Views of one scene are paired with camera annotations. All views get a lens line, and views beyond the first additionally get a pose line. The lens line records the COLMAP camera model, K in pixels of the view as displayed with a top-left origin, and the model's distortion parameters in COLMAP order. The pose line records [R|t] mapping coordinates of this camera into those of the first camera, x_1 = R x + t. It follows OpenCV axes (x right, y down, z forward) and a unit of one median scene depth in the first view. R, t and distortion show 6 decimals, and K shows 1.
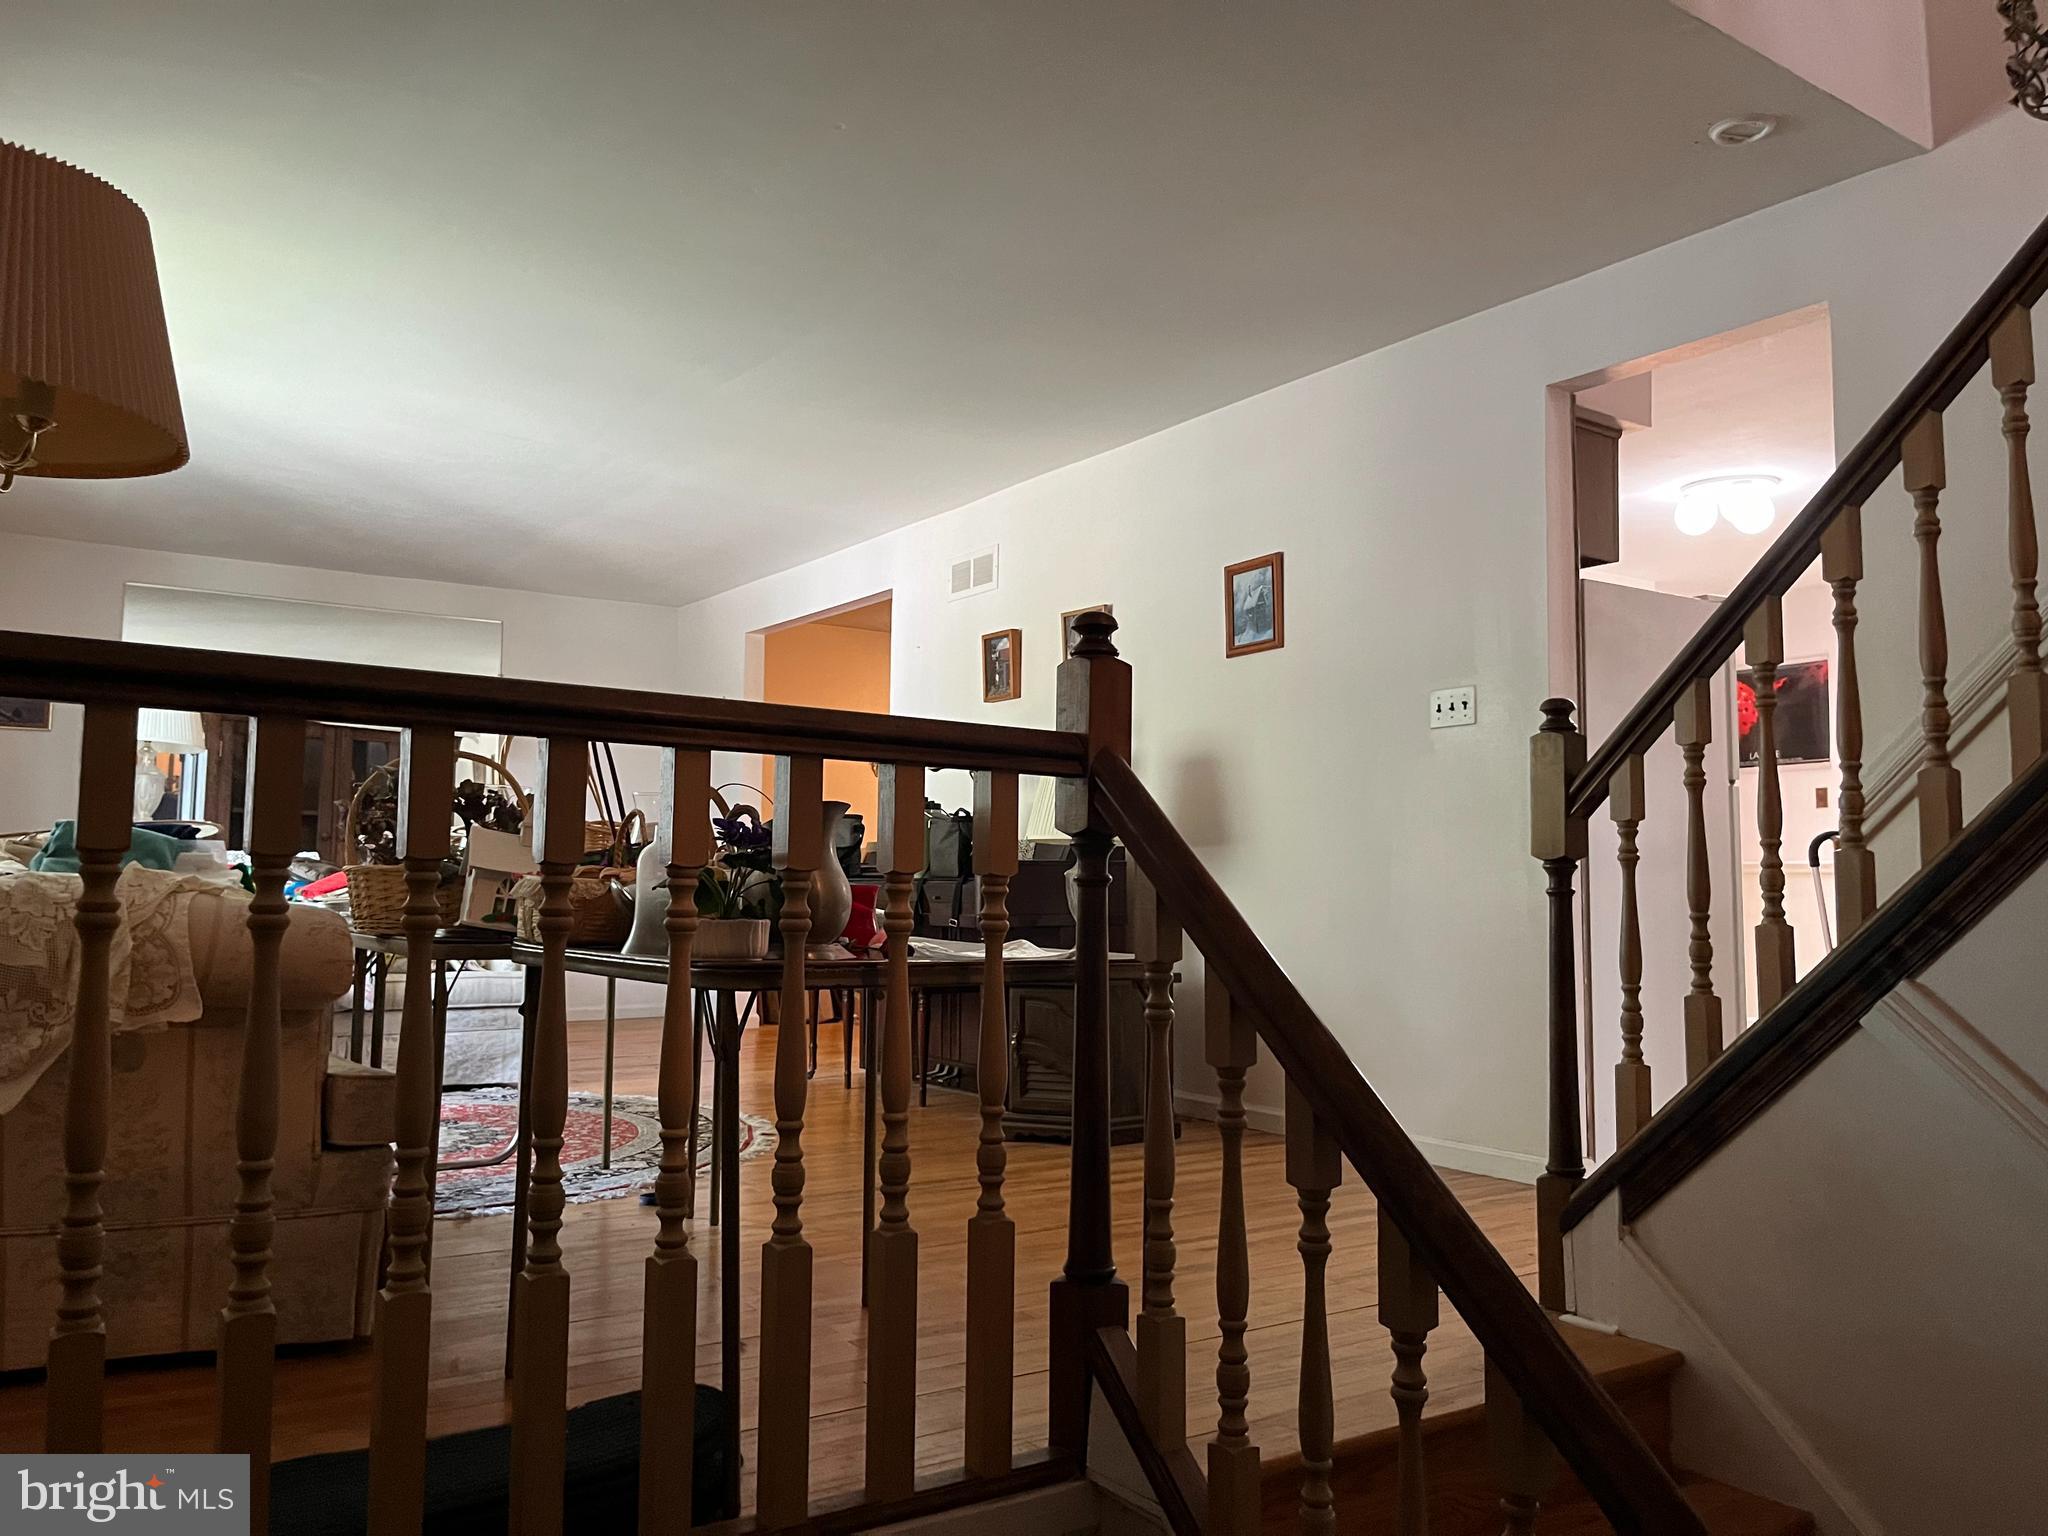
lens RADIAL K [[1553.6, 0, 1032.5], [0, 1553.6, 762.8], [0, 0, 1]] dist [0.077622, -0.115404]
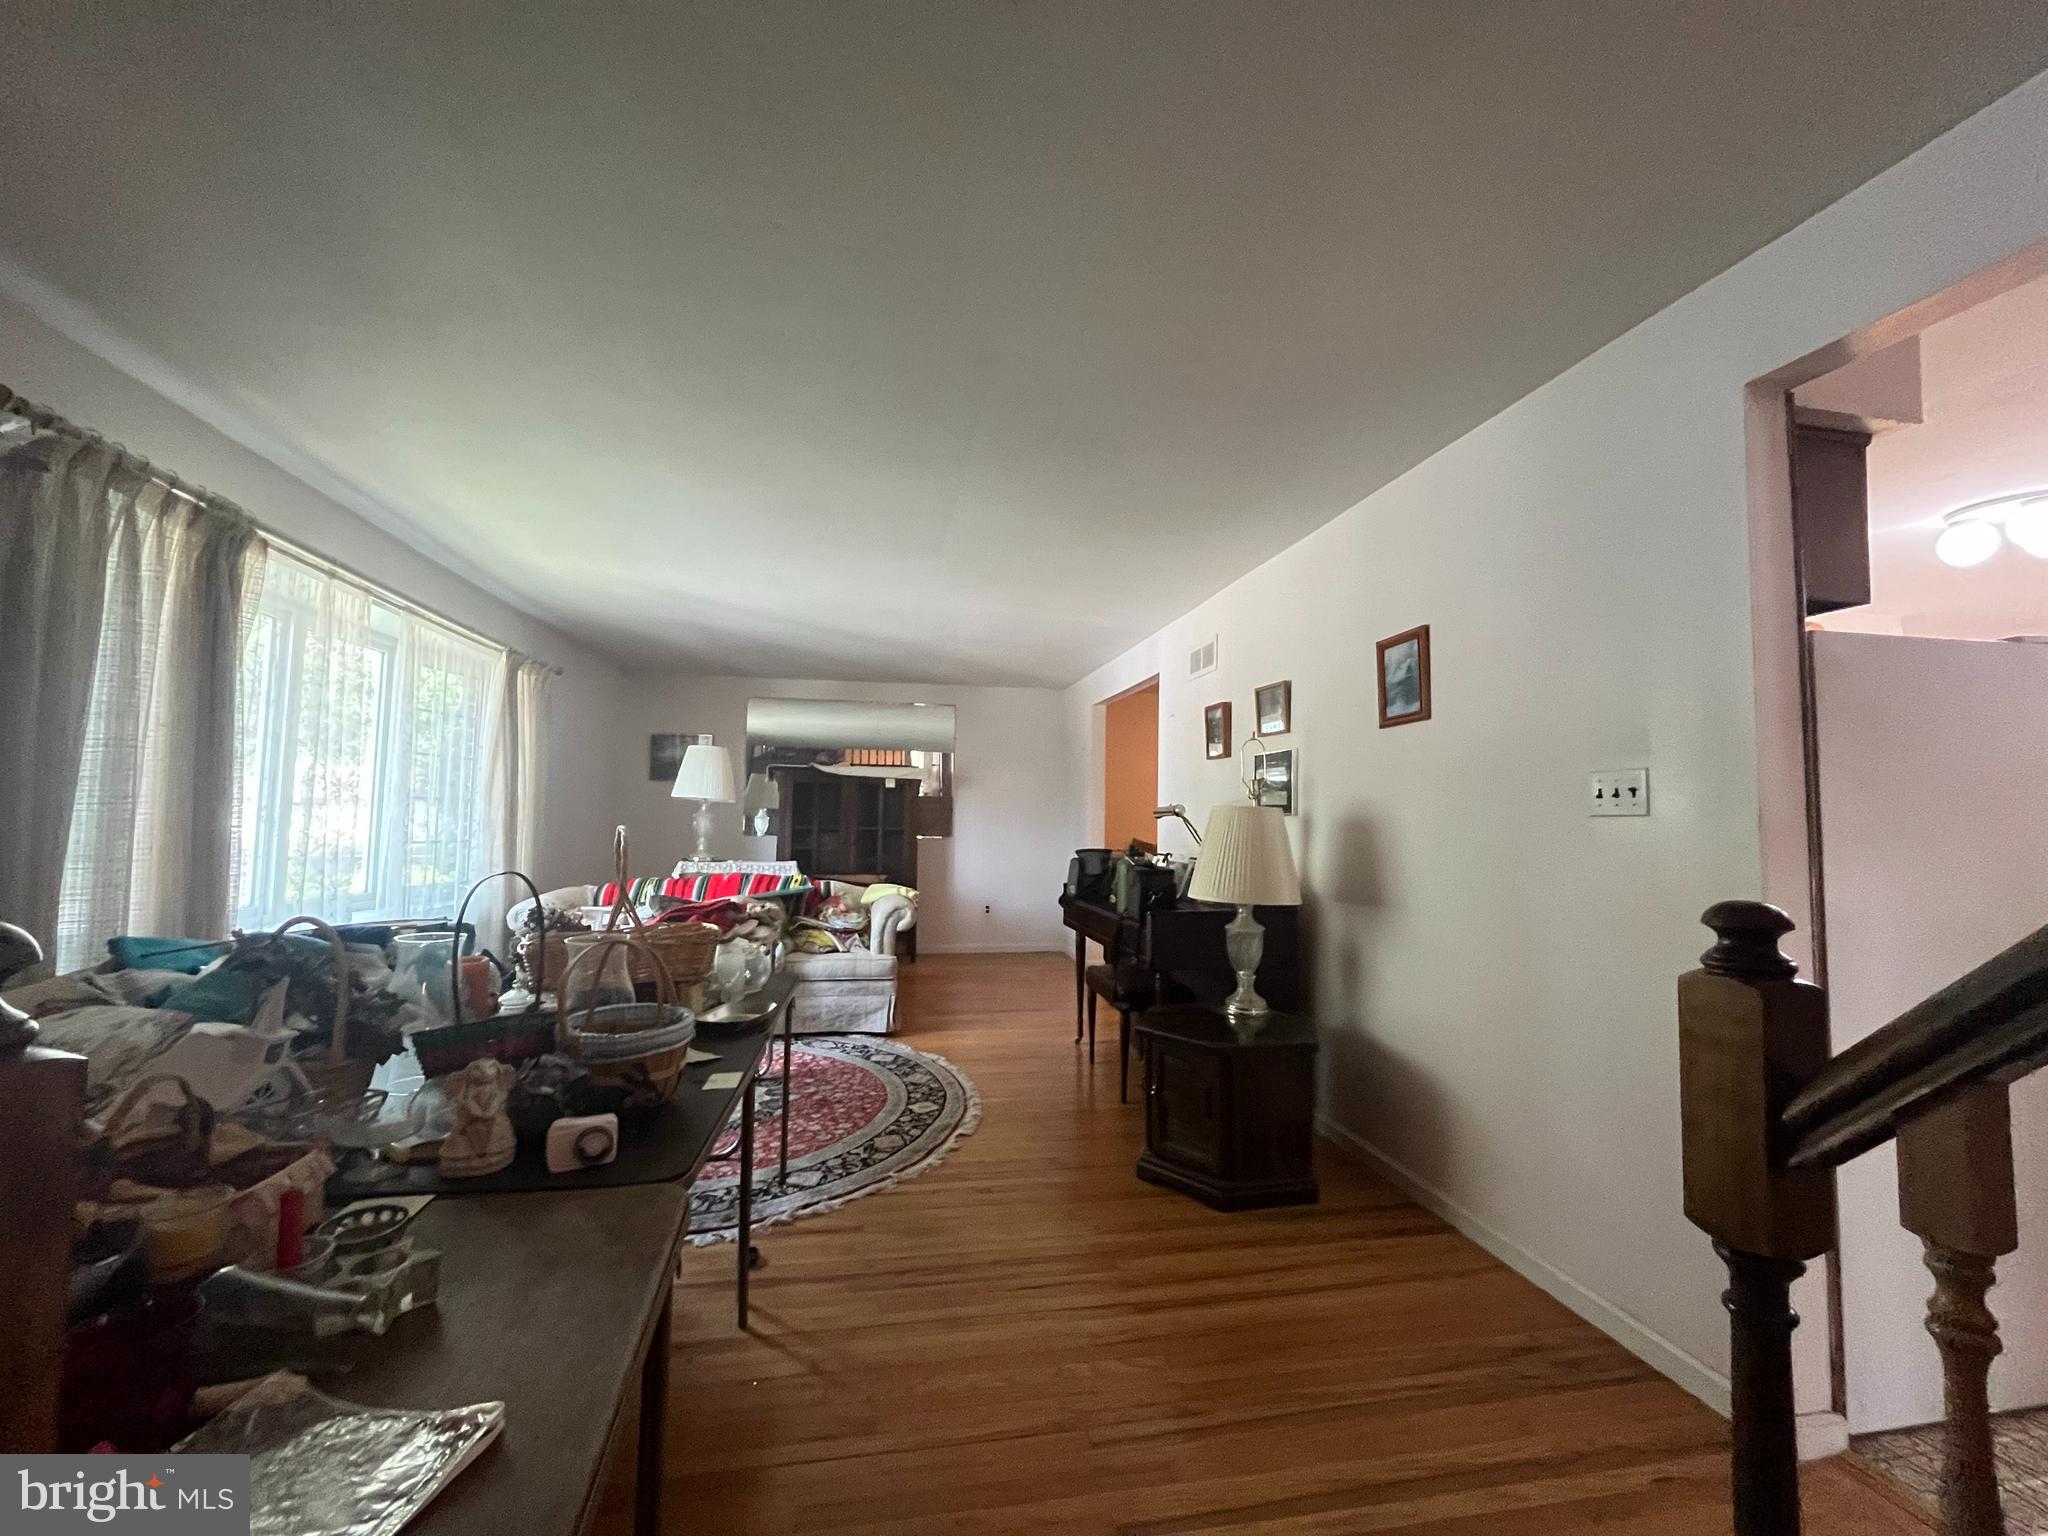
lens RADIAL K [[833.4, 0, 1034.0], [0, 833.4, 764.4], [0, 0, 1]] dist [0.000307, -0.000190]
pose [[0.914649, -0.018128, -0.403842, 0.158998], [0.022343, 0.999734, 0.005725, -0.059411], [0.403630, -0.014259, 0.914811, 0.449766]]
